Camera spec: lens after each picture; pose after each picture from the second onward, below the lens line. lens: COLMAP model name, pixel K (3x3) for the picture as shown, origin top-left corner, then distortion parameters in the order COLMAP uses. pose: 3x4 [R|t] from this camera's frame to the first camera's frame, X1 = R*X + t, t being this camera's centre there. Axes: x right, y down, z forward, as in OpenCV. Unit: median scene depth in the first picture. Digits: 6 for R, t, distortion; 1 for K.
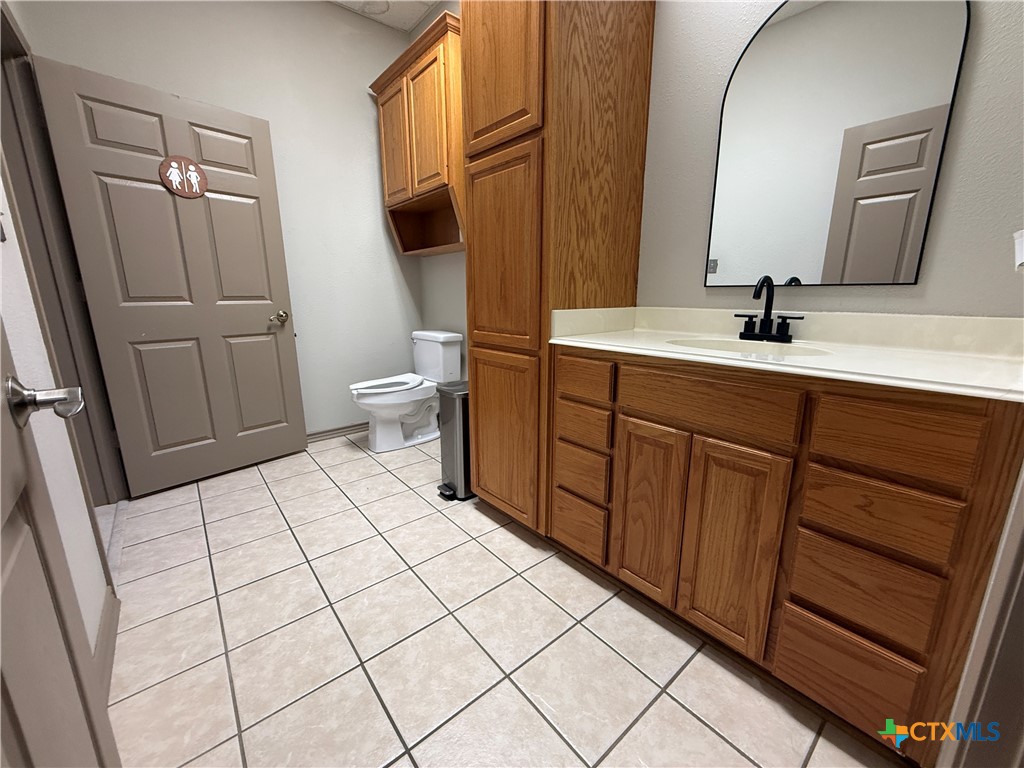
lens RADIAL K [[408.0, 0, 507.7], [0, 408.0, 383.6], [0, 0, 1]] dist [0.001539, 0.000028]
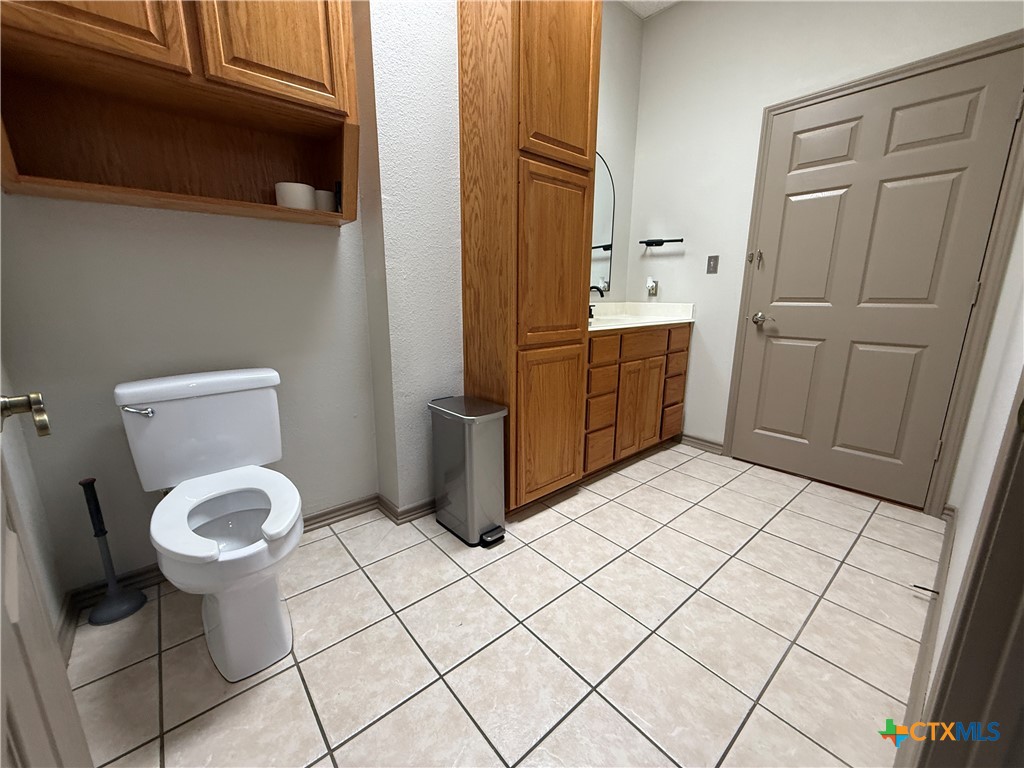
lens RADIAL K [[408.0, 0, 511.4], [0, 408.0, 385.7], [0, 0, 1]] dist [0.001539, 0.000028]
pose [[-0.017256, -0.214146, 0.976649, -1.237340], [0.217722, 0.952550, 0.212709, -0.265753], [-0.975858, 0.216309, 0.030187, 1.221187]]
